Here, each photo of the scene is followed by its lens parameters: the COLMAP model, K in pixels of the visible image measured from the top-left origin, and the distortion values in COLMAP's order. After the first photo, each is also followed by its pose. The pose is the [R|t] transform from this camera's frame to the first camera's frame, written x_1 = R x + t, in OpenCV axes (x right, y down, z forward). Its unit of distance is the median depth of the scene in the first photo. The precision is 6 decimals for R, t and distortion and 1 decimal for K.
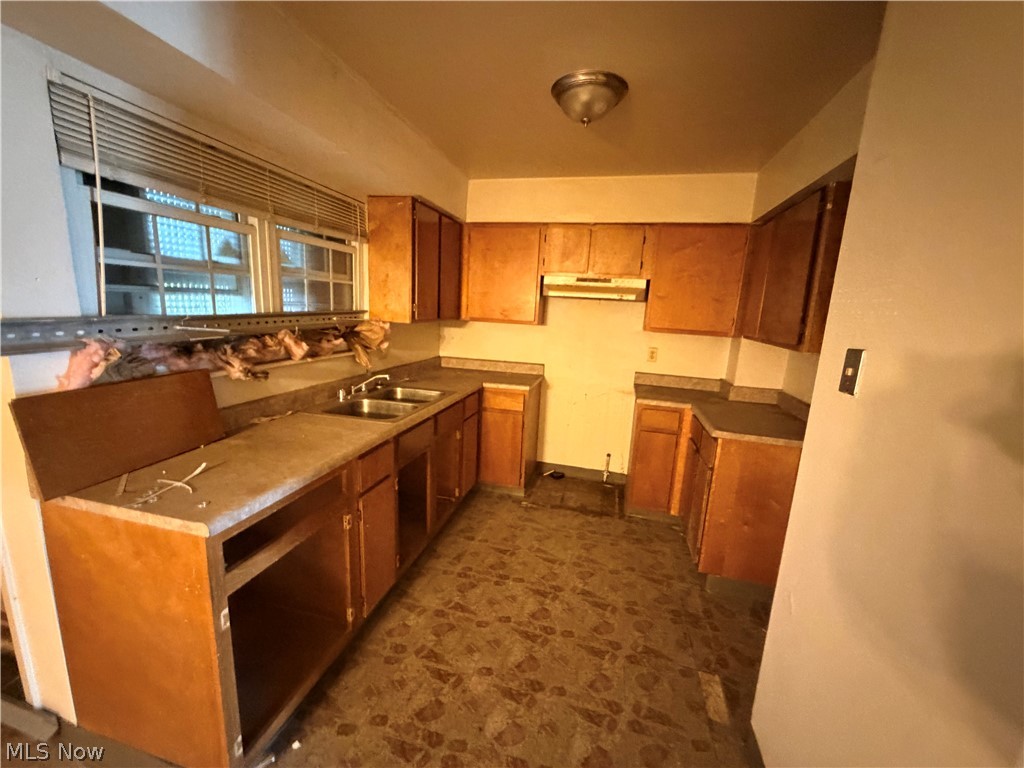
lens RADIAL K [[409.3, 0, 509.7], [0, 409.3, 386.4], [0, 0, 1]] dist [0.001503, -0.000377]
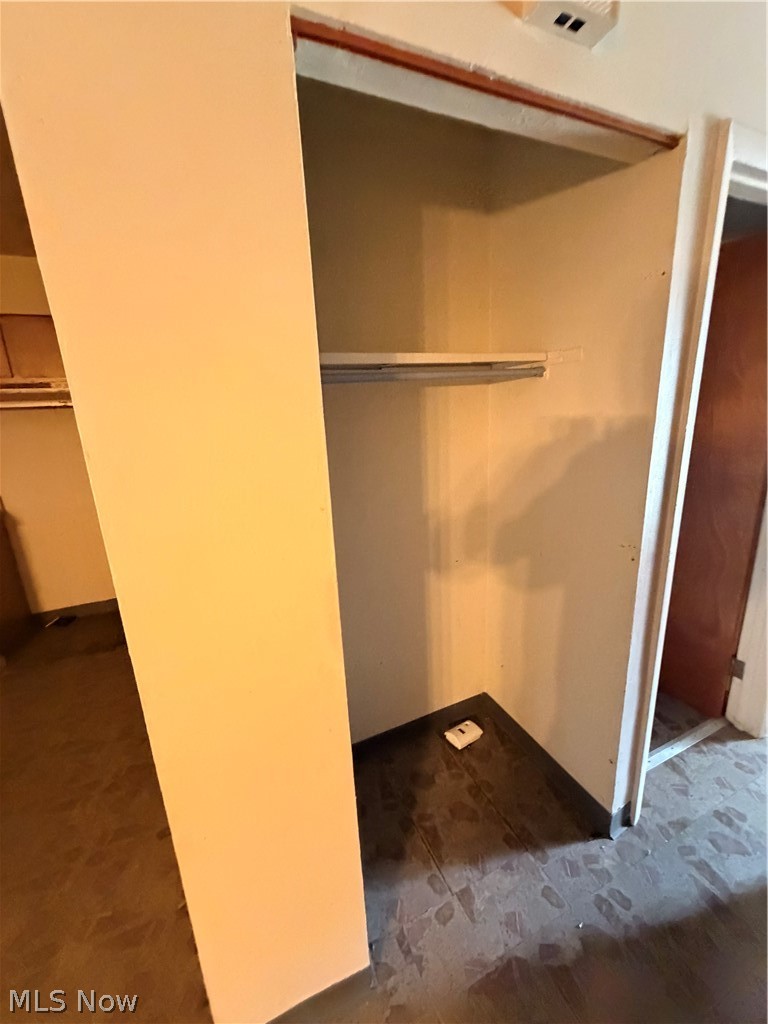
lens RADIAL K [[409.3, 0, 383.7], [0, 409.3, 508.7], [0, 0, 1]] dist [0.001503, -0.000377]
pose [[0.775336, -0.235781, 0.585885, 0.222637], [0.203938, 0.971469, 0.121070, 0.029404], [-0.597715, 0.025614, 0.801300, -0.089303]]
